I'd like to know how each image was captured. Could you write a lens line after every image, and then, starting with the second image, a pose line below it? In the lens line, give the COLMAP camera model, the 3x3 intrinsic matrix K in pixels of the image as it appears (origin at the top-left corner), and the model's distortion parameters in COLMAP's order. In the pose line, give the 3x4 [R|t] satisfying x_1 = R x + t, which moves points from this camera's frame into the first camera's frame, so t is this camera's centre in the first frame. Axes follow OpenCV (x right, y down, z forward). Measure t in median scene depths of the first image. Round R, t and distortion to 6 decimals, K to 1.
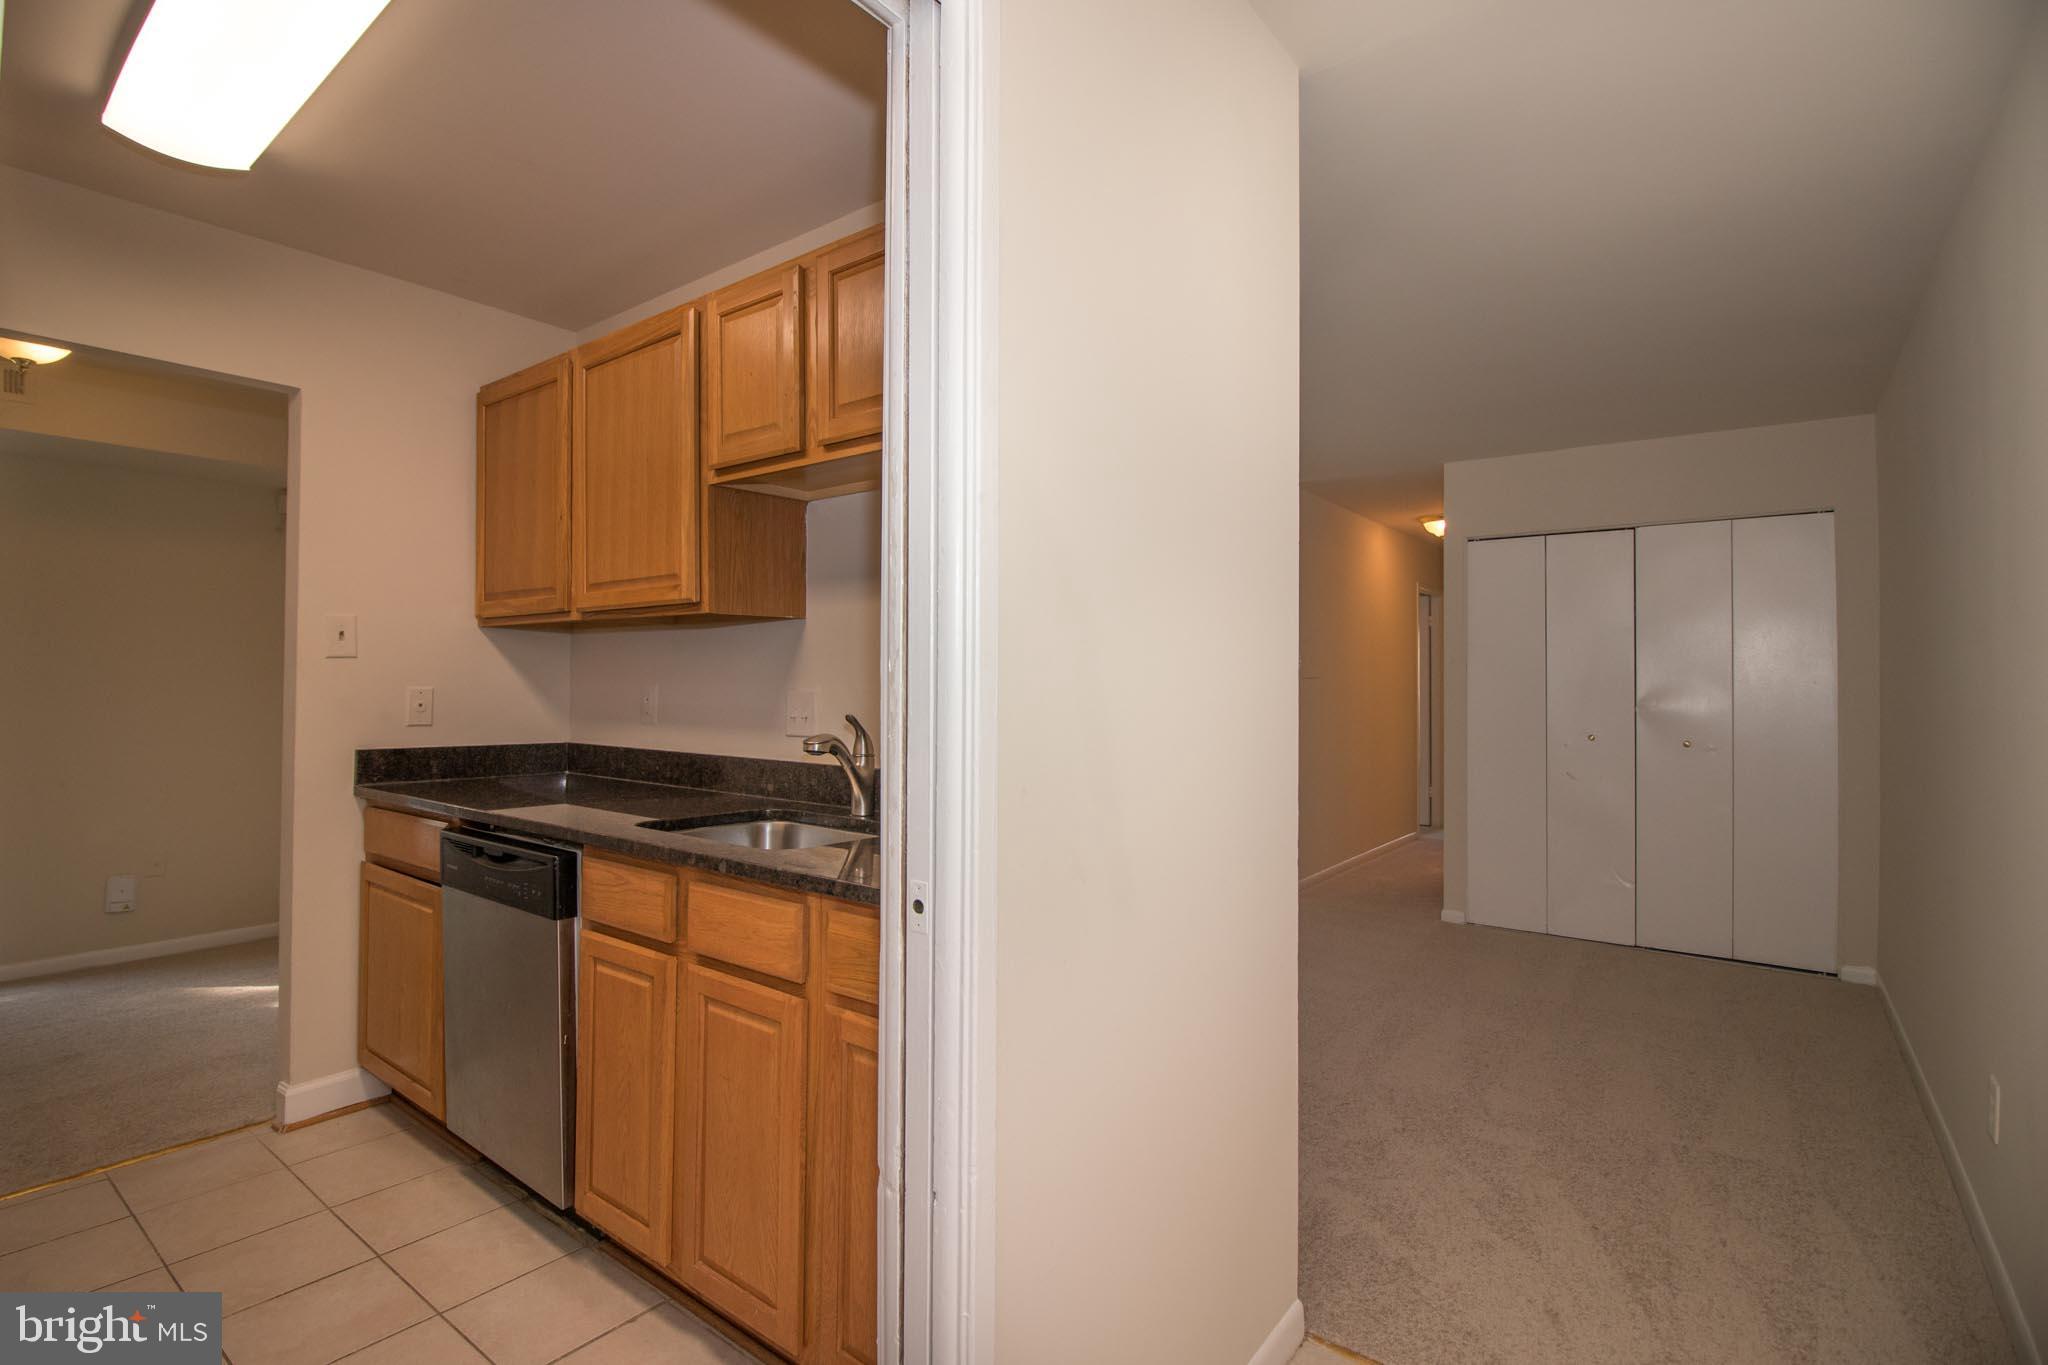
lens RADIAL K [[947.2, 0, 1016.7], [0, 947.2, 678.1], [0, 0, 1]] dist [-0.021252, -0.005538]
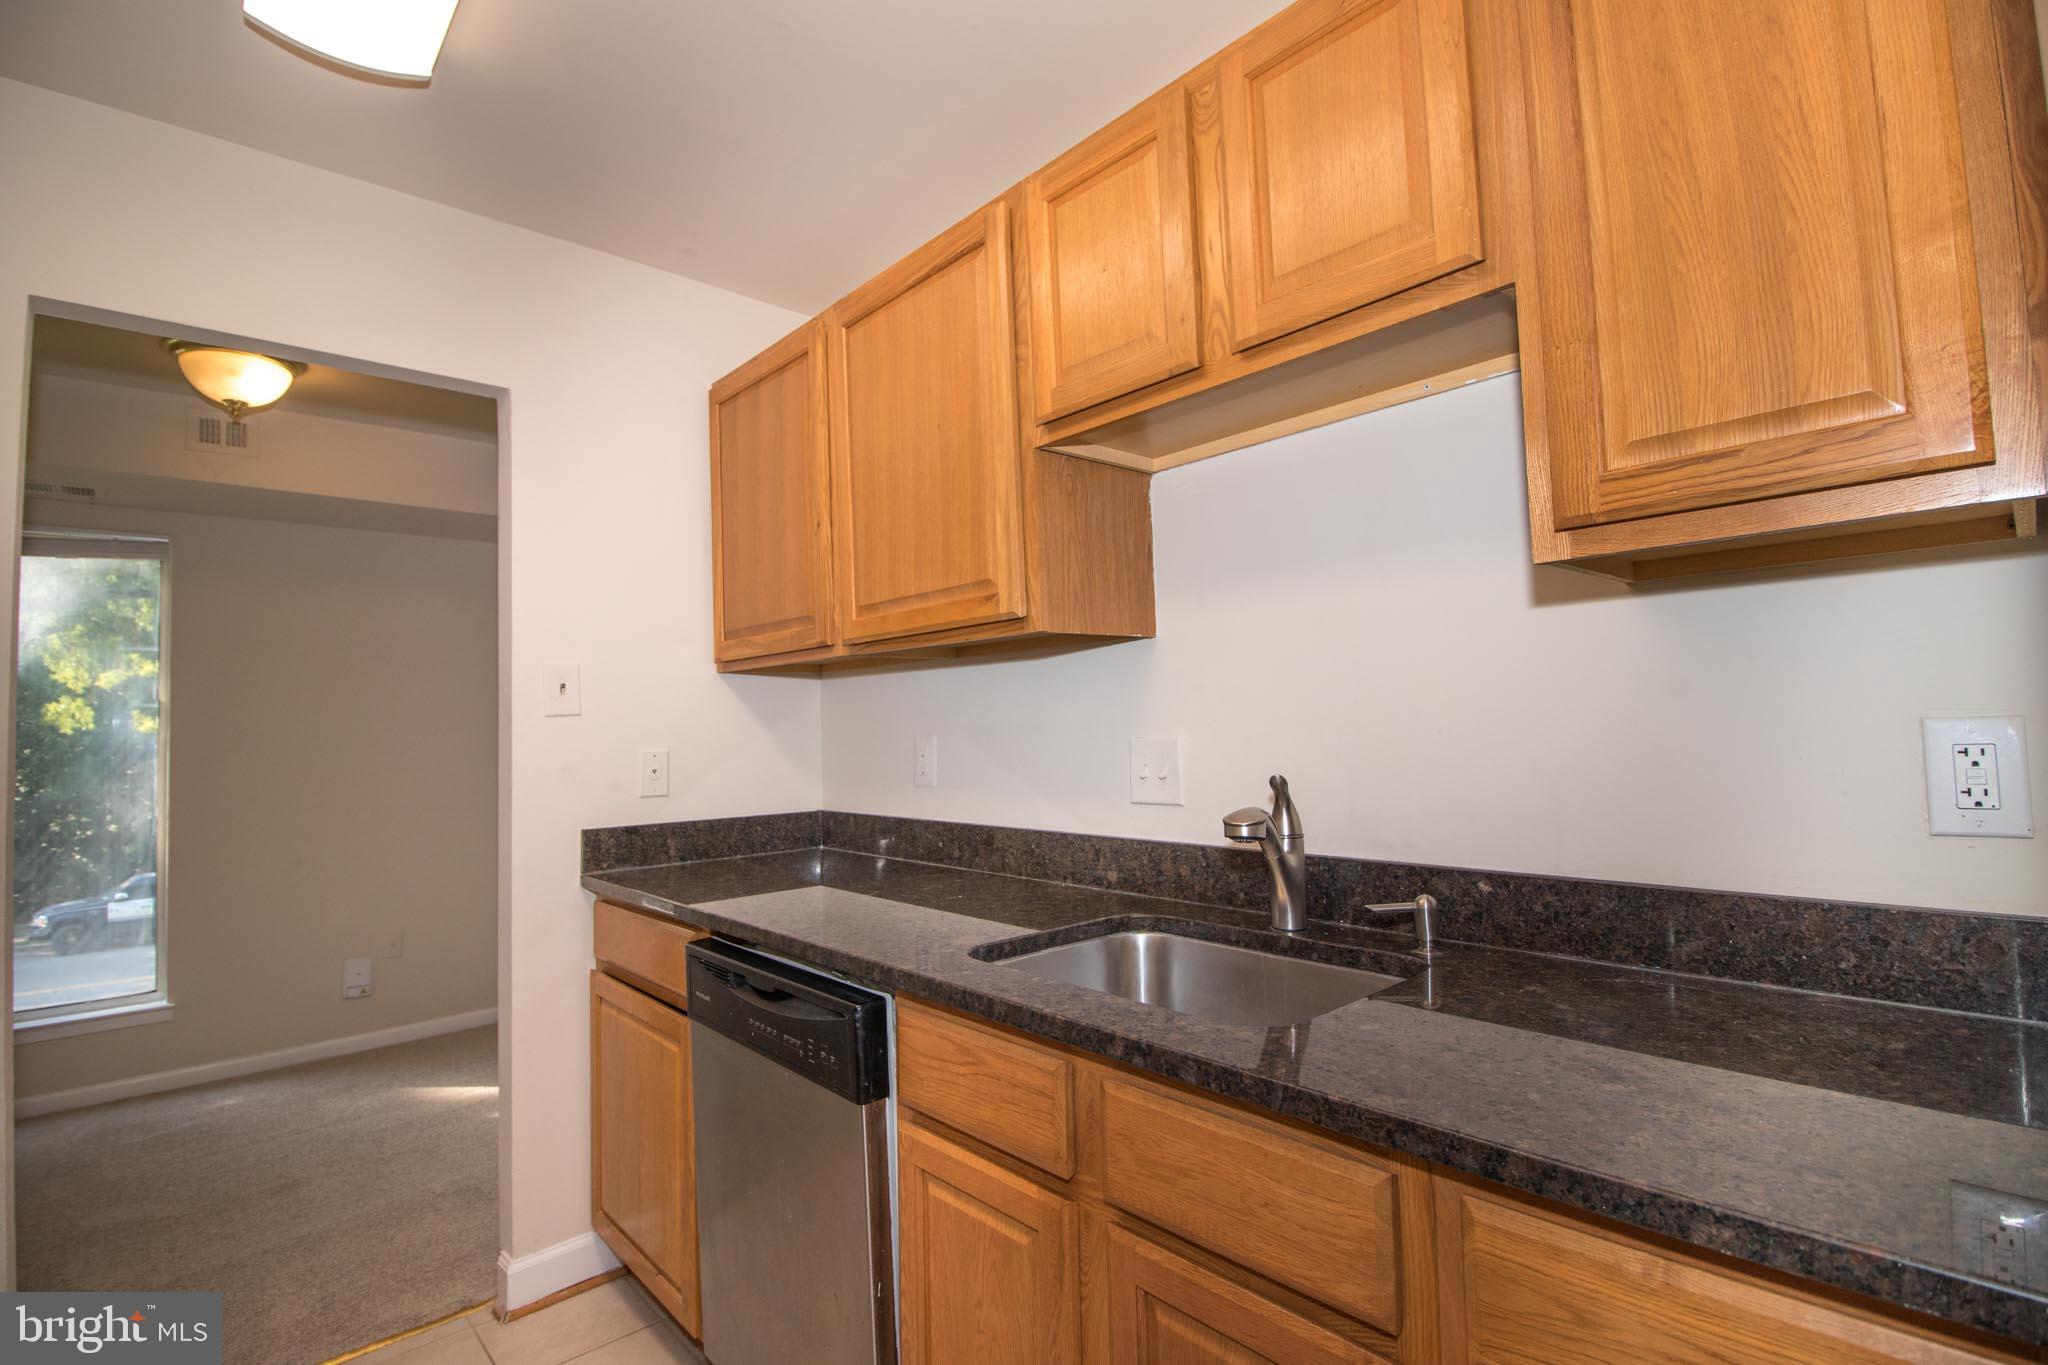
lens RADIAL K [[947.2, 0, 1037.2], [0, 947.2, 680.3], [0, 0, 1]] dist [-0.021252, -0.005538]
pose [[0.984410, -0.044111, -0.170267, -0.191058], [0.037574, 0.998435, -0.041430, -0.004287], [0.171827, 0.034386, 0.984527, 0.286405]]
